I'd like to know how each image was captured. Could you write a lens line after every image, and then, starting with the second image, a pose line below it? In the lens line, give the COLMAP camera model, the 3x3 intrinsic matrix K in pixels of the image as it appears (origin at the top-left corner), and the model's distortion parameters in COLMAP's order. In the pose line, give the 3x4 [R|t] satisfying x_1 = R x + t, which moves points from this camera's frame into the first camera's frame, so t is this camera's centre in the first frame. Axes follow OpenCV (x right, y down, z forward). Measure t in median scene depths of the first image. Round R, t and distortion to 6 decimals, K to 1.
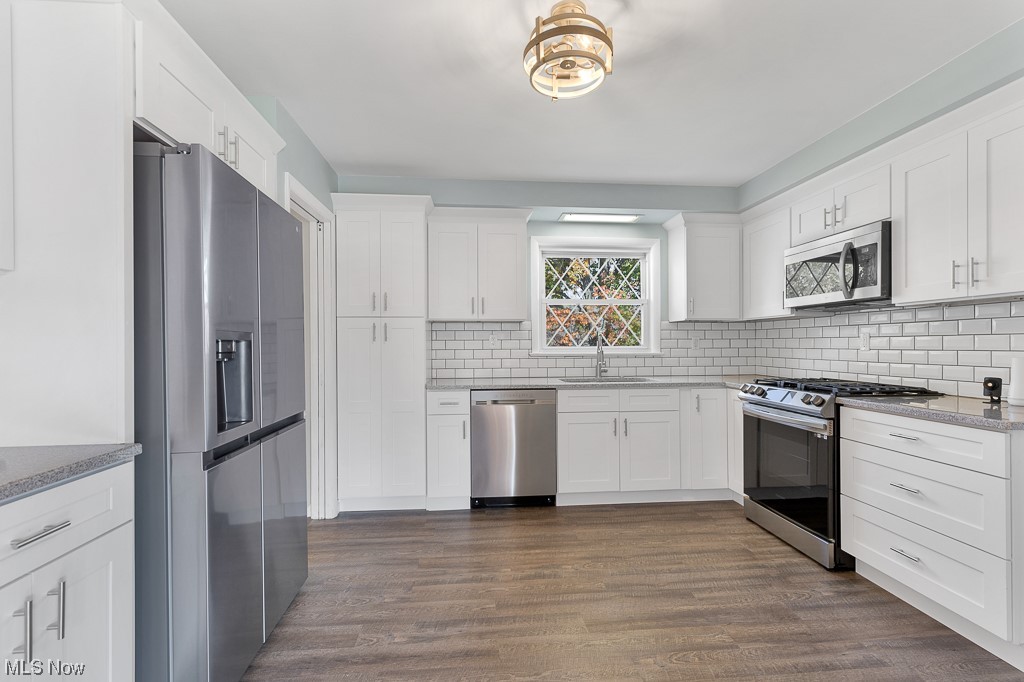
lens RADIAL K [[472.9, 0, 516.8], [0, 472.9, 342.6], [0, 0, 1]] dist [0.004892, -0.001343]
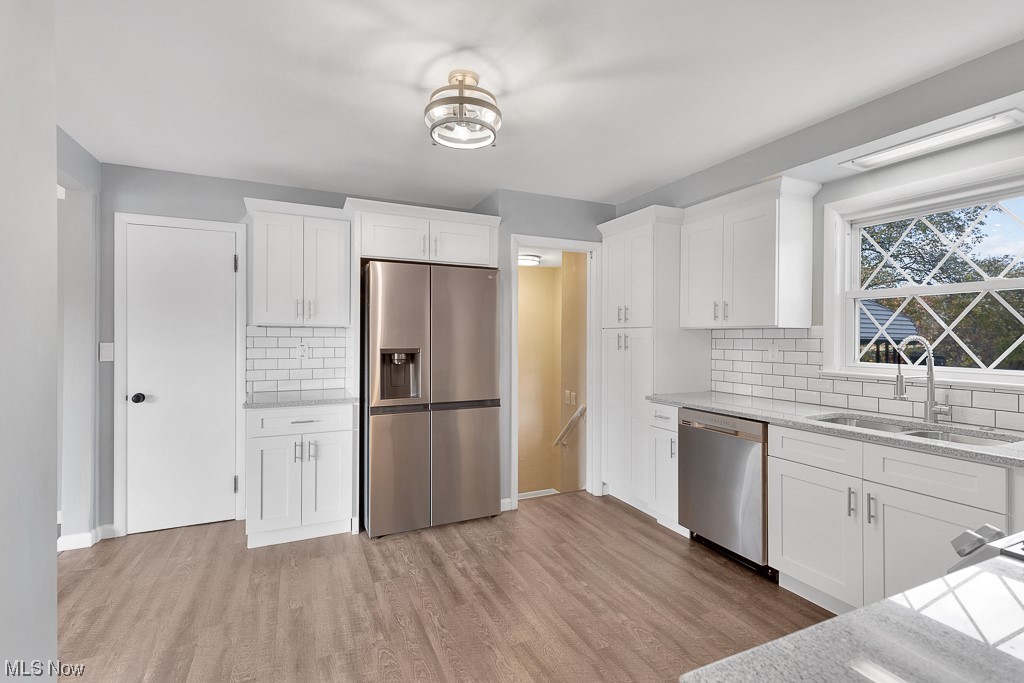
lens RADIAL K [[472.9, 0, 503.6], [0, 472.9, 334.0], [0, 0, 1]] dist [0.004892, -0.001343]
pose [[0.319554, 0.000692, -0.947568, 0.696518], [0.000195, 1.000000, 0.000796, -0.042963], [0.947568, -0.000439, 0.319554, 0.405359]]
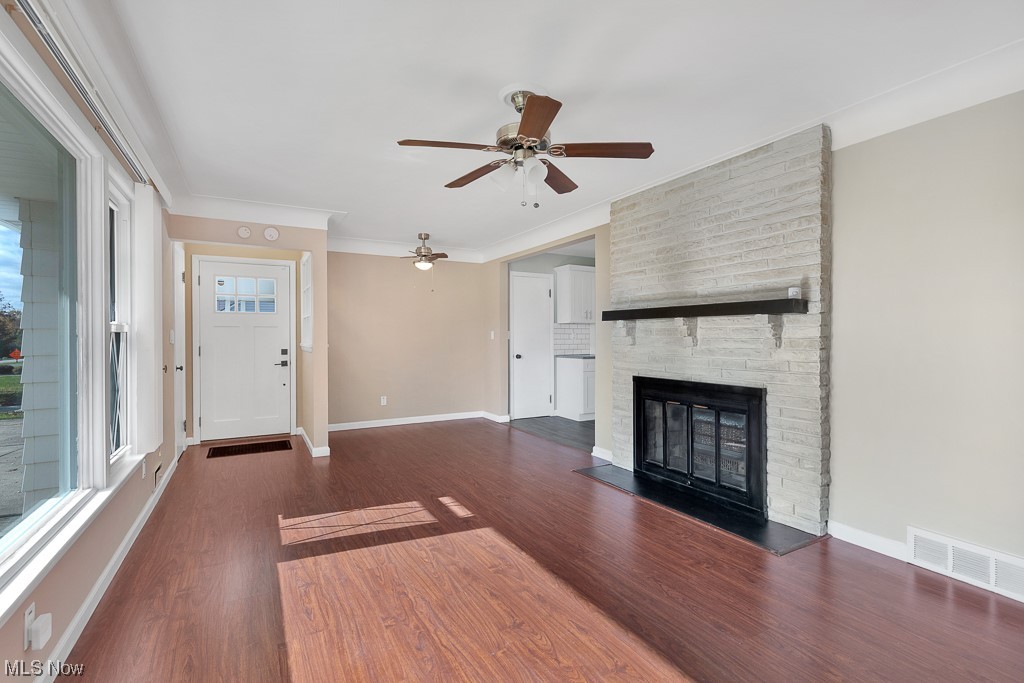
lens RADIAL K [[472.9, 0, 508.3], [0, 472.9, 343.8], [0, 0, 1]] dist [0.004892, -0.001343]
pose [[0.396098, 0.014321, -0.918096, 1.451694], [0.002375, 0.999859, 0.016621, -0.001270], [0.918205, -0.008764, 0.396008, -0.894105]]
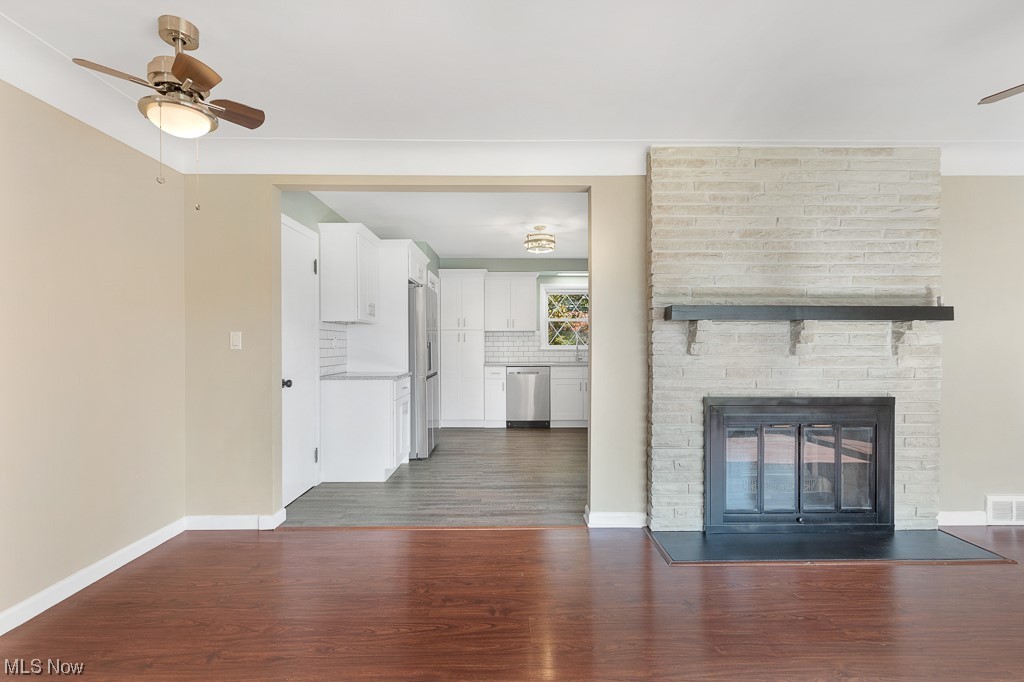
lens RADIAL K [[472.9, 0, 514.6], [0, 472.9, 345.6], [0, 0, 1]] dist [0.004892, -0.001343]
pose [[0.996321, 0.001485, -0.085685, 0.112946], [-0.000996, 0.999983, 0.005747, 0.000699], [0.085692, -0.005641, 0.996306, -1.032982]]
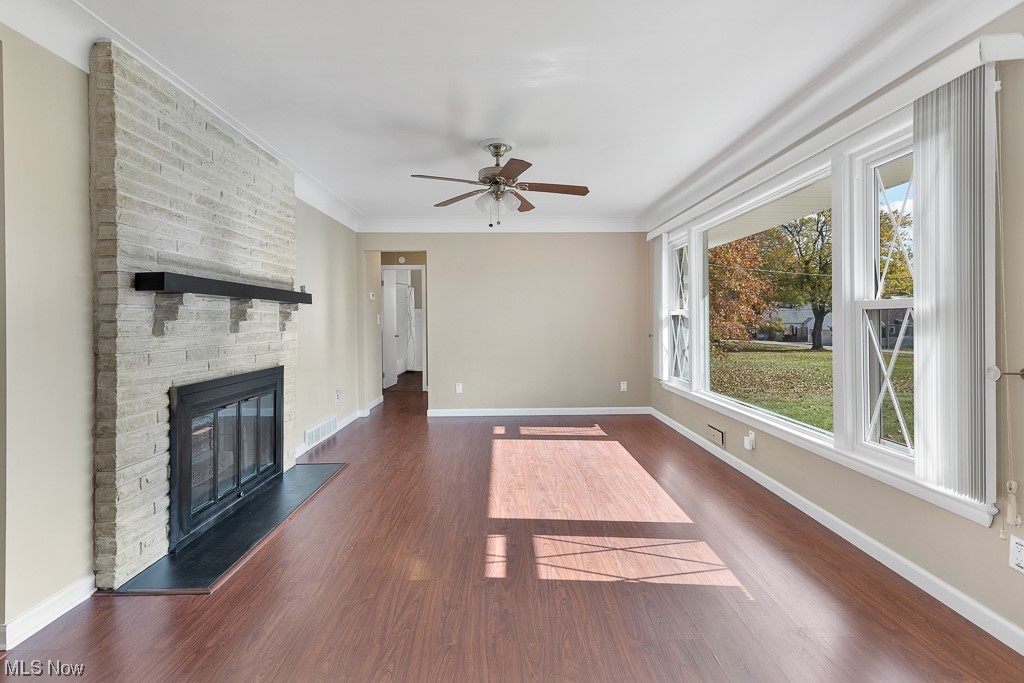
lens RADIAL K [[472.9, 0, 508.1], [0, 472.9, 320.1], [0, 0, 1]] dist [0.004892, -0.001343]
pose [[0.087243, 0.001497, 0.996186, -0.307215], [0.005648, 0.999982, -0.001998, 0.003613], [-0.996171, 0.005801, 0.087233, -0.677838]]
